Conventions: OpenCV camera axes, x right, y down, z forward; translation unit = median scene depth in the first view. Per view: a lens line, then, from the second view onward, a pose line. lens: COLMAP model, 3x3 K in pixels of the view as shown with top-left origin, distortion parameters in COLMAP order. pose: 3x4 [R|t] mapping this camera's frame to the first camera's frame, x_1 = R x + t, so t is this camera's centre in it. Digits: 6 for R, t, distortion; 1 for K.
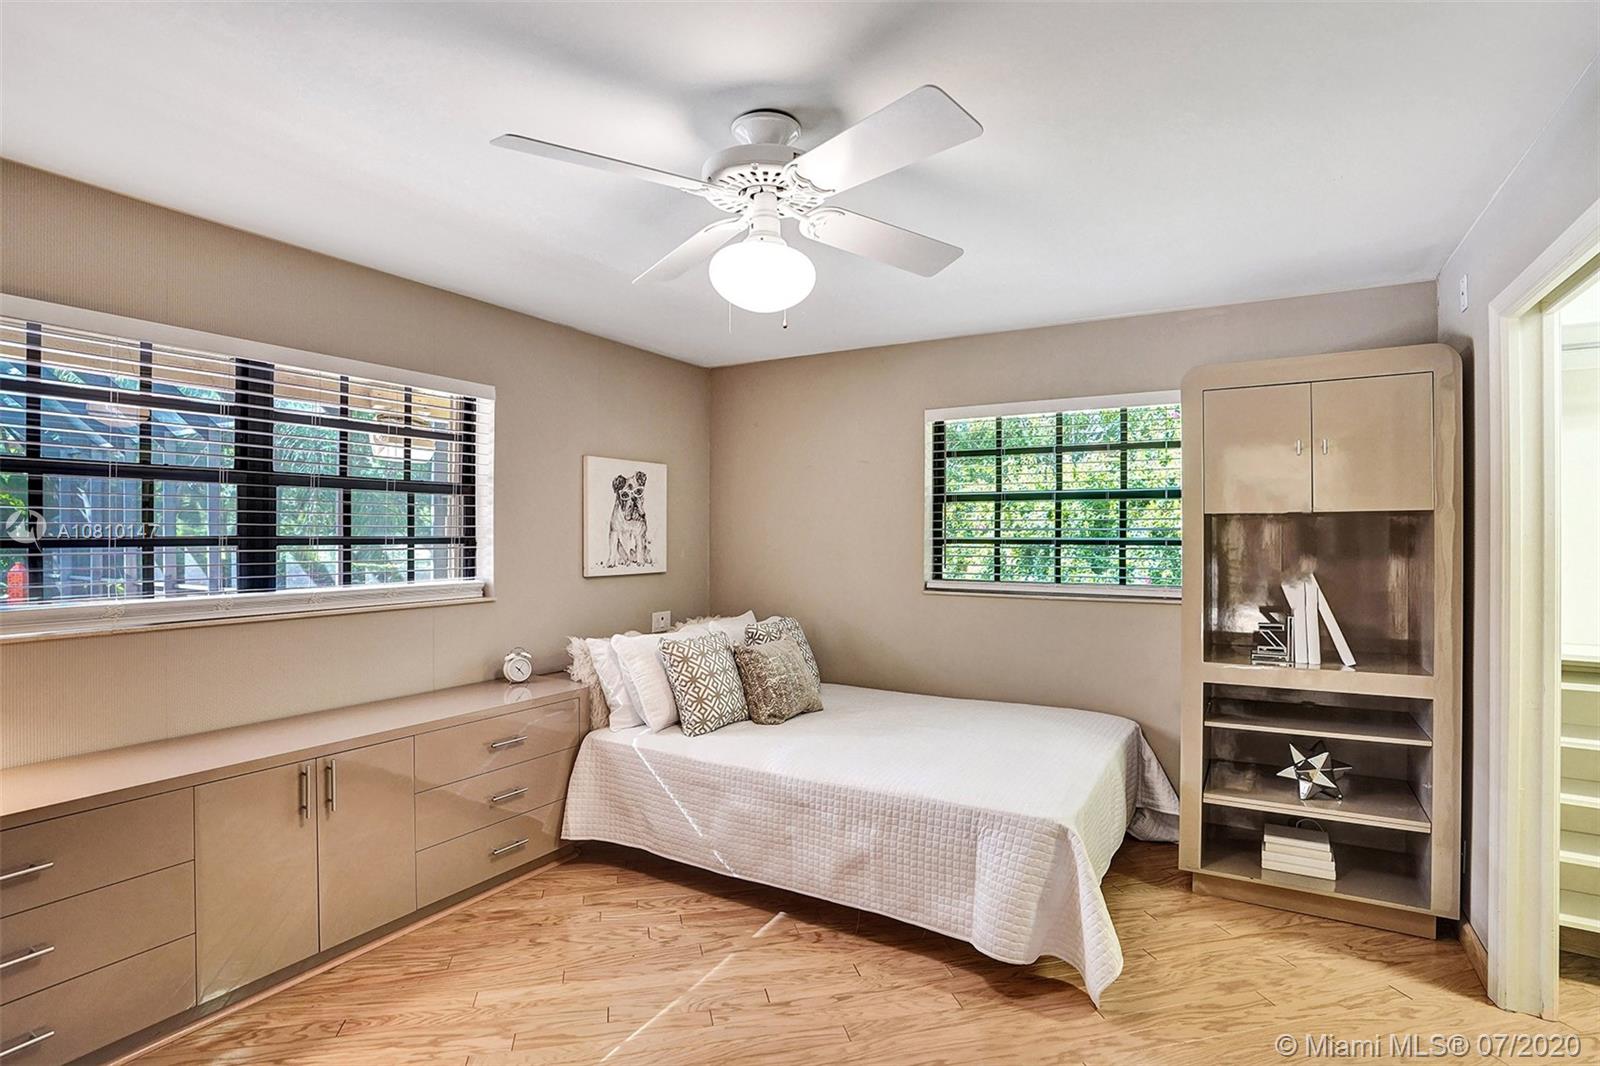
lens RADIAL K [[749.7, 0, 802.8], [0, 749.7, 536.9], [0, 0, 1]] dist [-0.058587, 0.021380]
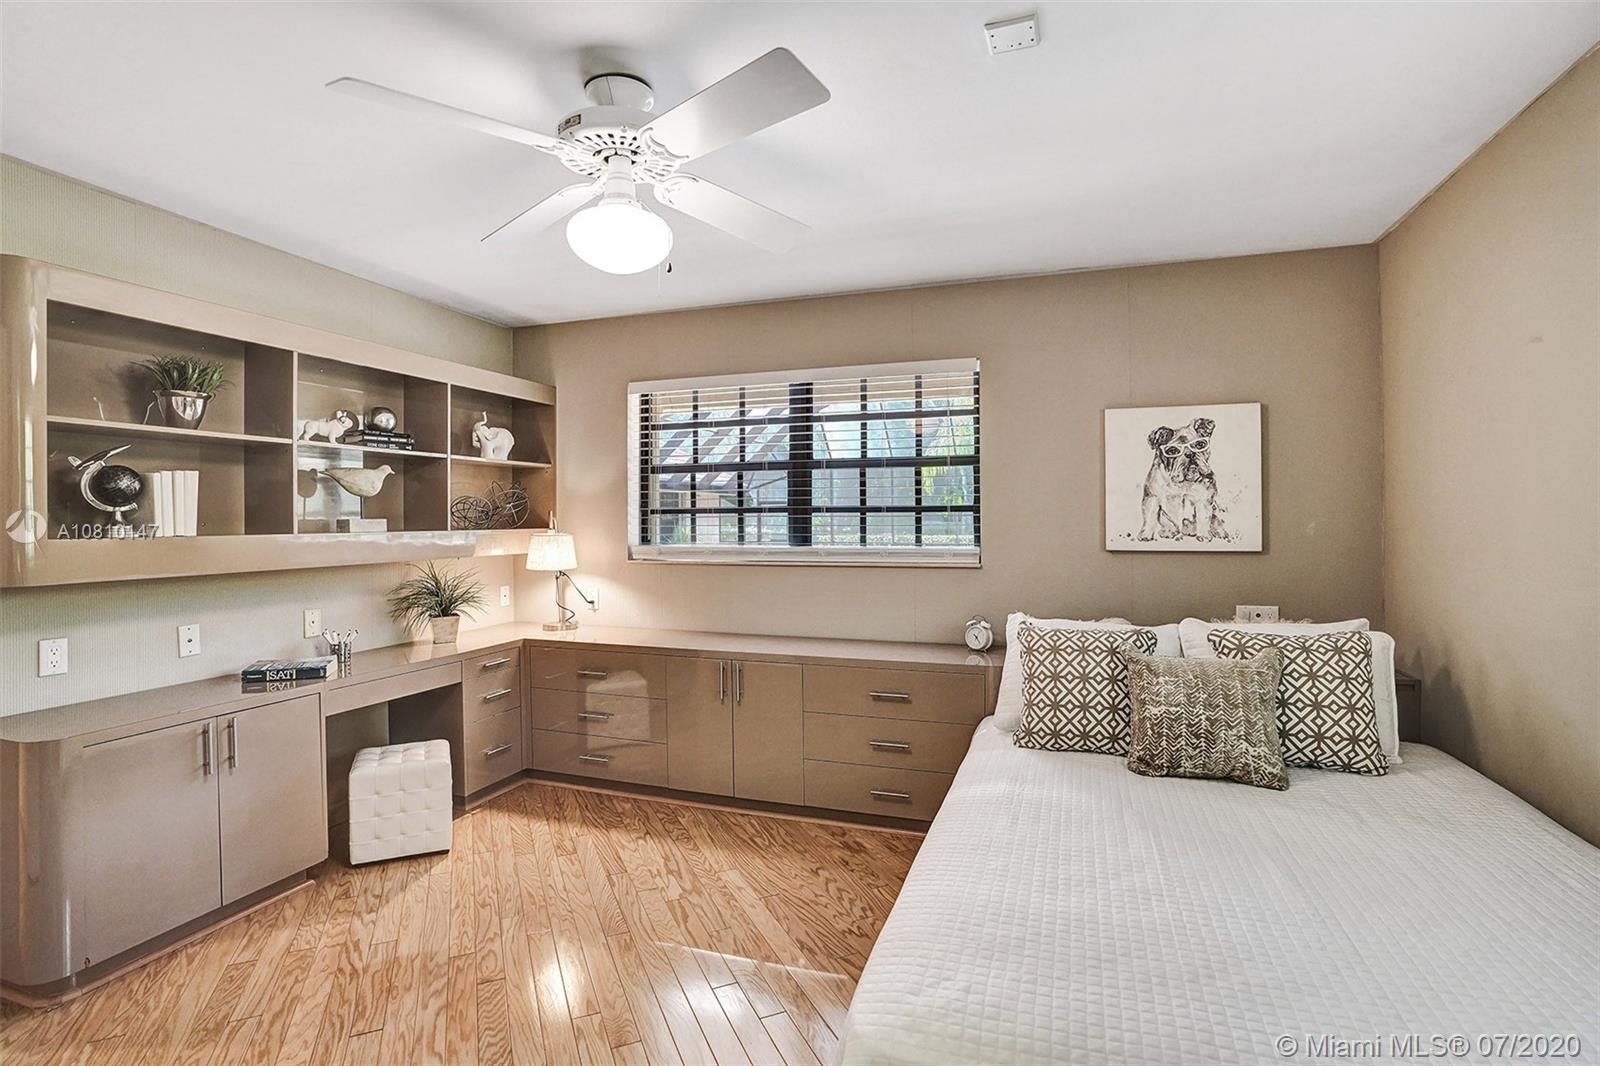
lens RADIAL K [[749.7, 0, 805.5], [0, 749.7, 497.9], [0, 0, 1]] dist [-0.058587, 0.021380]
pose [[0.231325, -0.024225, -0.972575, 0.596775], [0.002935, 0.999703, -0.024203, 0.016616], [0.972872, 0.002744, 0.231328, 0.596264]]
